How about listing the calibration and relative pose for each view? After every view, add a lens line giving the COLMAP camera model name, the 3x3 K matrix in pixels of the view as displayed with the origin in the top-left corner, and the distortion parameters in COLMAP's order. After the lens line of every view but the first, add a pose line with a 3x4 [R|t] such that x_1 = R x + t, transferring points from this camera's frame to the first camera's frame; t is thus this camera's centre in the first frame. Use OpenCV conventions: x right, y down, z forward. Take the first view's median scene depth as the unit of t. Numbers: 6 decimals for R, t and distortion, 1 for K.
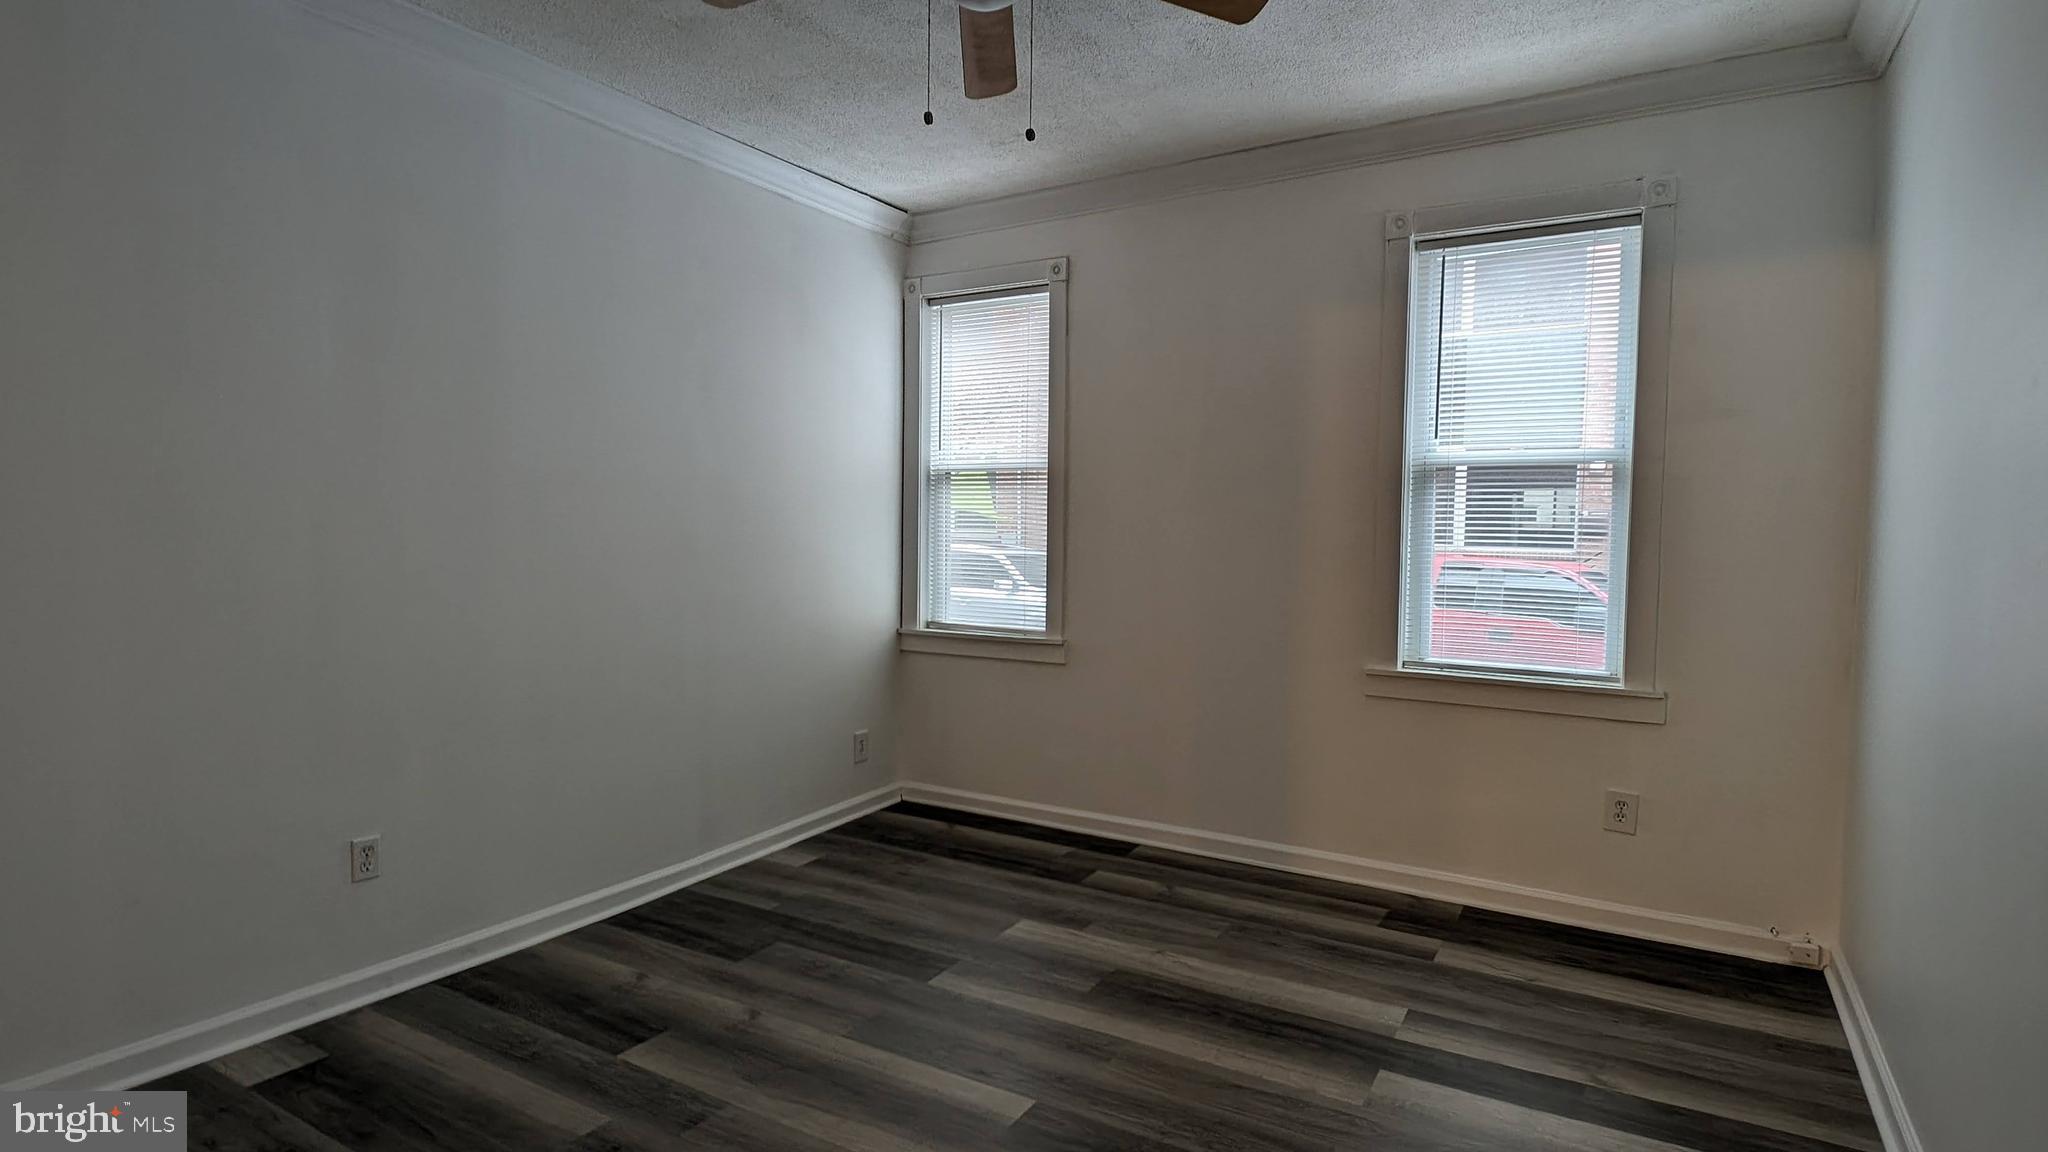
lens RADIAL K [[1043.3, 0, 1010.3], [0, 1043.3, 587.4], [0, 0, 1]] dist [0.015241, -0.004237]
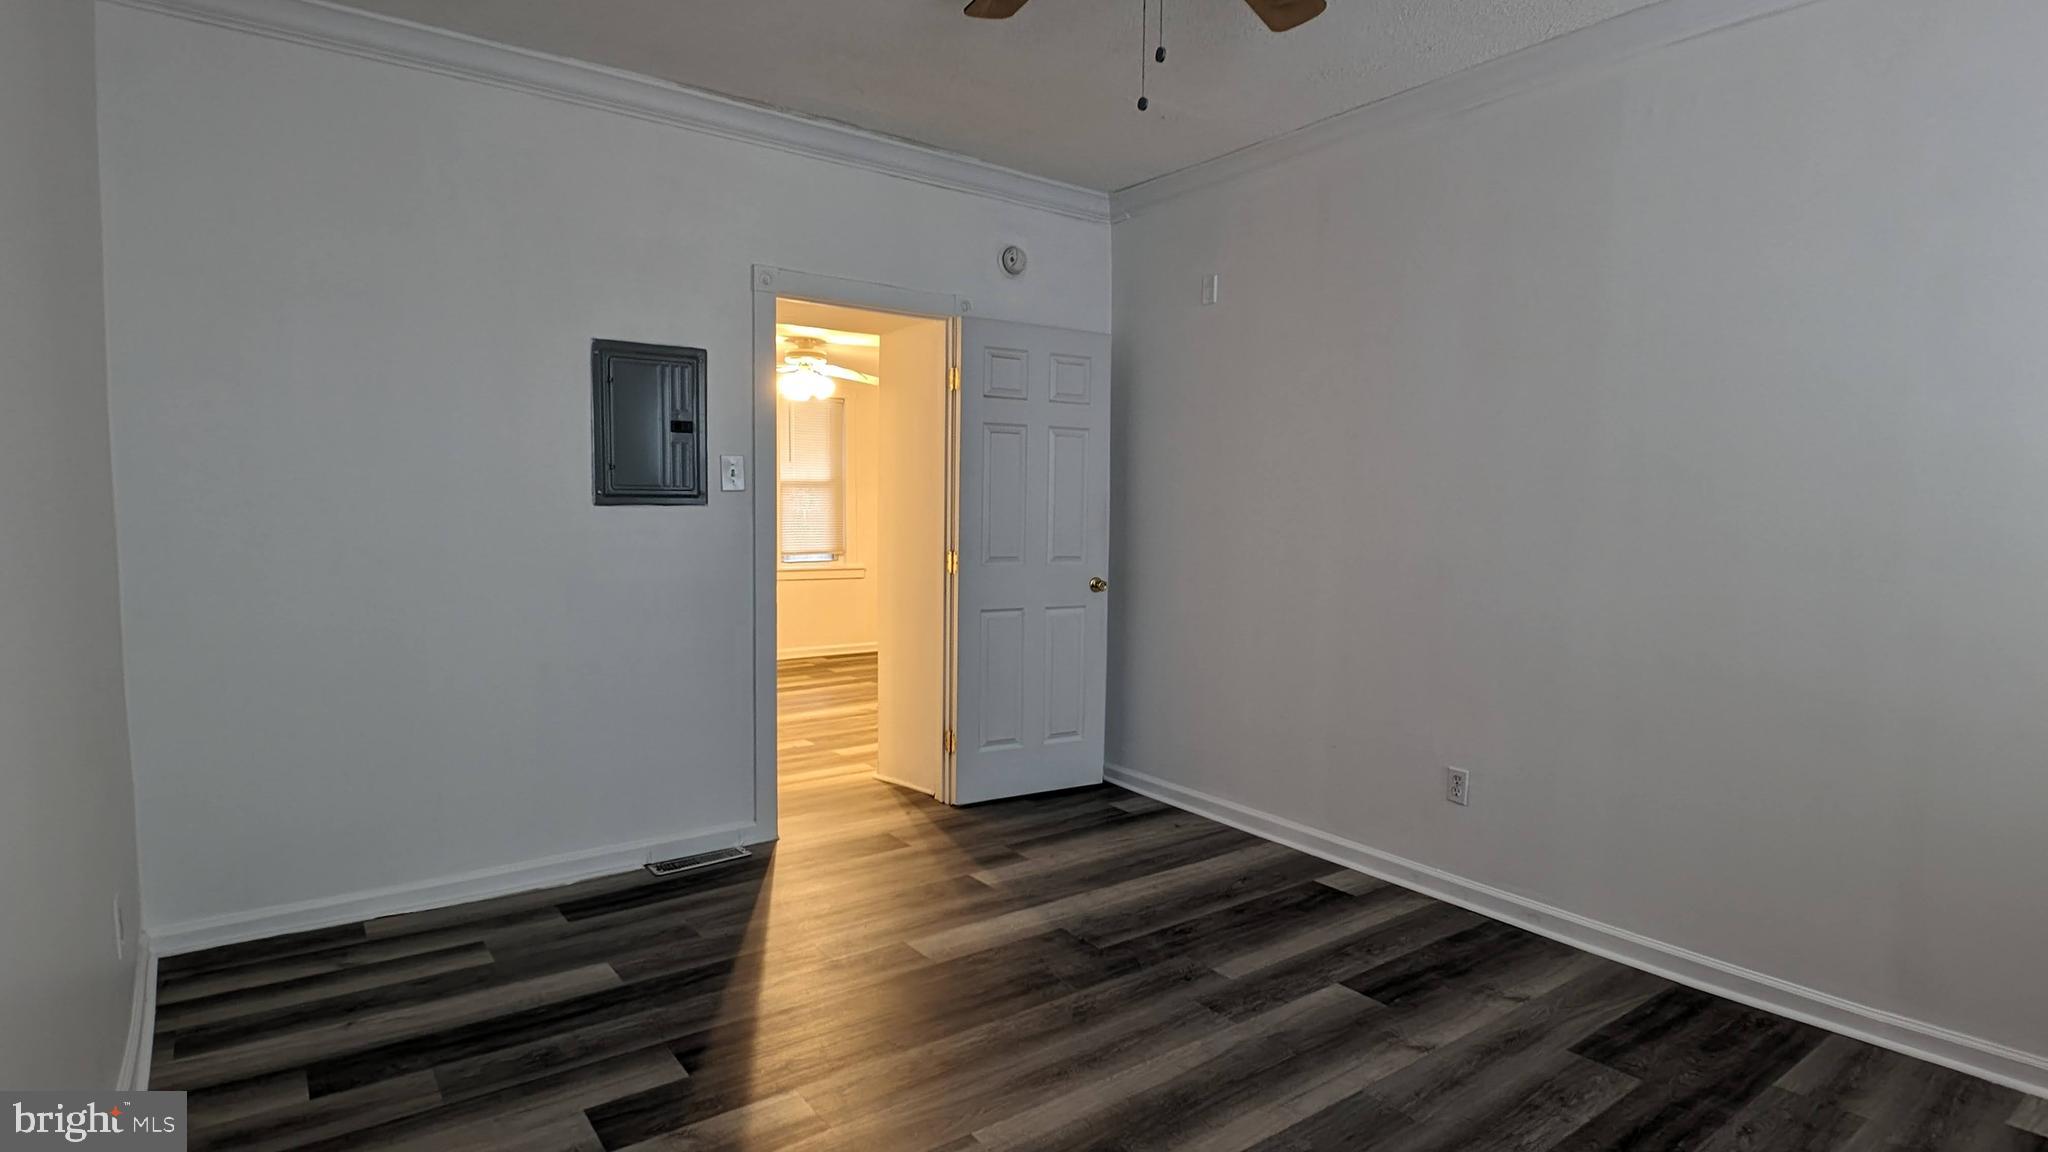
lens RADIAL K [[1043.3, 0, 1027.0], [0, 1043.3, 572.9], [0, 0, 1]] dist [0.015241, -0.004237]
pose [[-0.381689, 0.047579, -0.923065, 0.672799], [-0.059277, 0.995358, 0.075816, -0.050364], [0.922388, 0.083655, -0.377097, 0.944050]]
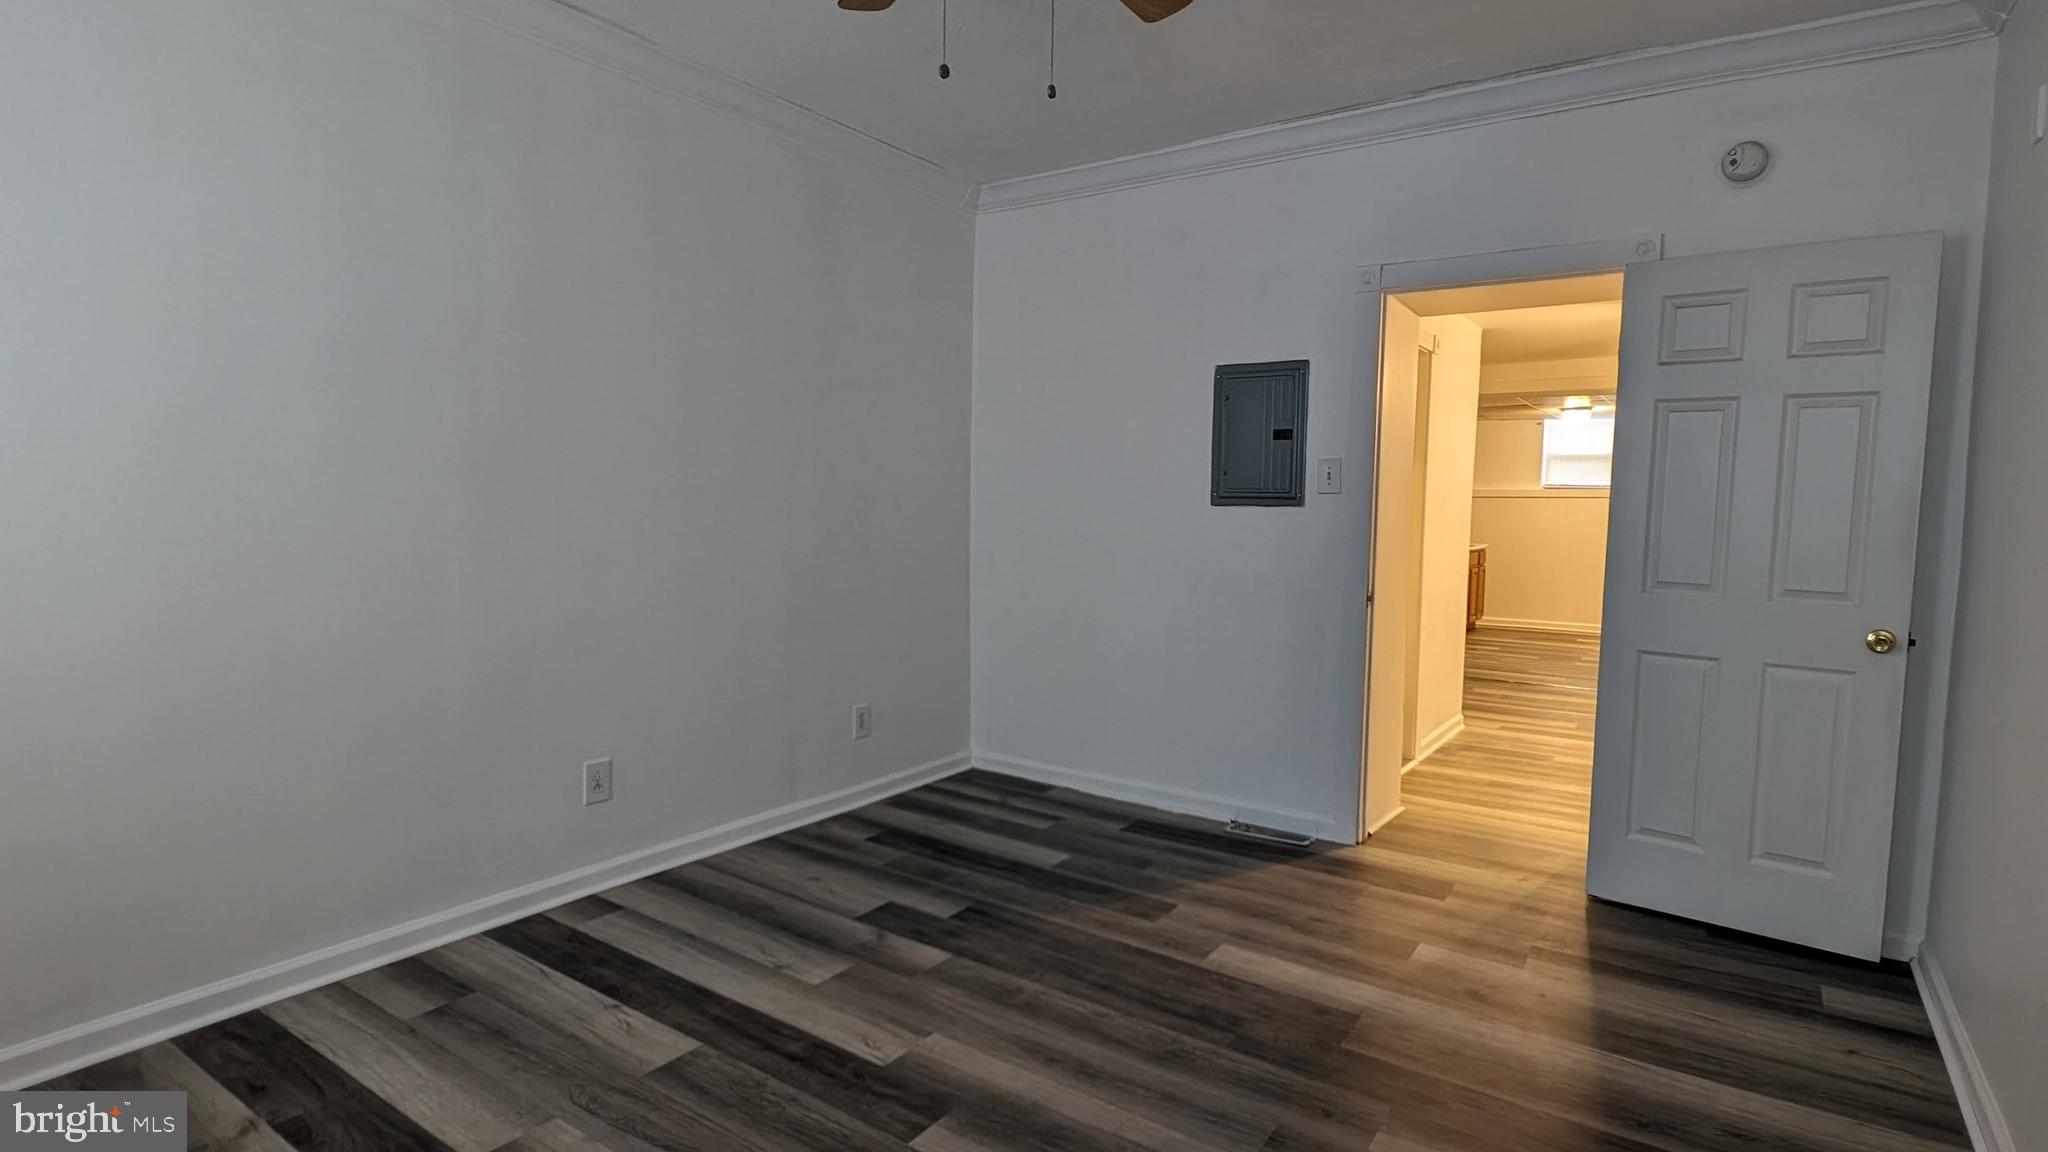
lens RADIAL K [[1043.3, 0, 1037.5], [0, 1043.3, 576.7], [0, 0, 1]] dist [0.015241, -0.004237]
pose [[-0.998051, -0.029076, 0.055224, -0.114032], [-0.021820, 0.991569, 0.127731, -0.089579], [-0.058472, 0.126277, -0.990270, 1.482031]]
